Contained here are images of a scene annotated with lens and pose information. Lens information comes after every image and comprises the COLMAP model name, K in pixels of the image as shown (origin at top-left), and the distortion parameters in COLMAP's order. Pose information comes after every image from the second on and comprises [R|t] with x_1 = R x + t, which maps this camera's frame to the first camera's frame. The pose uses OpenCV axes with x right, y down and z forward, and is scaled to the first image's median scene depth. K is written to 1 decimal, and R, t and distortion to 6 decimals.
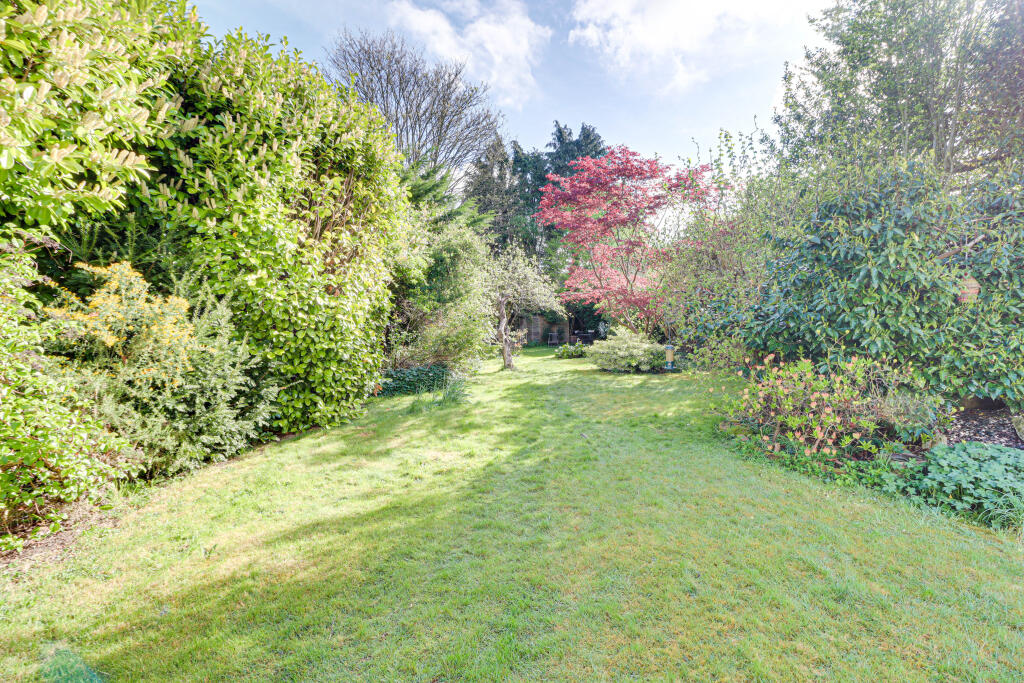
lens RADIAL K [[472.2, 0, 522.9], [0, 472.2, 329.0], [0, 0, 1]] dist [-0.014439, -0.000179]
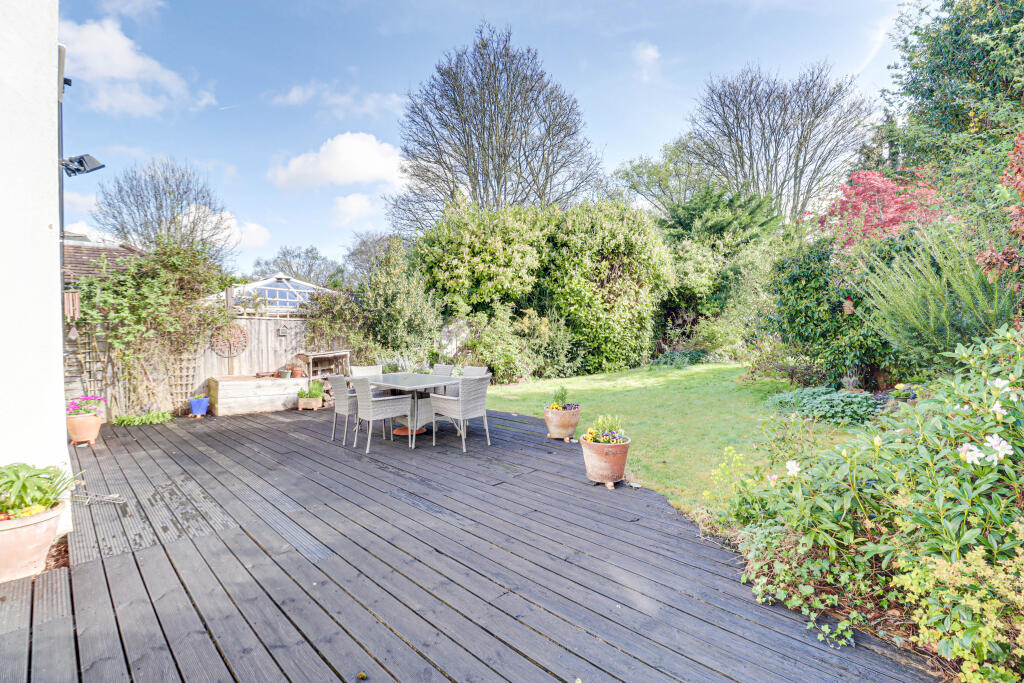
lens RADIAL K [[472.2, 0, 511.9], [0, 472.2, 338.2], [0, 0, 1]] dist [-0.014439, -0.000179]
pose [[0.646949, 0.027839, -0.762025, 1.247210], [-0.004374, 0.999452, 0.032799, -0.027506], [0.762521, -0.017886, 0.646717, -0.987117]]
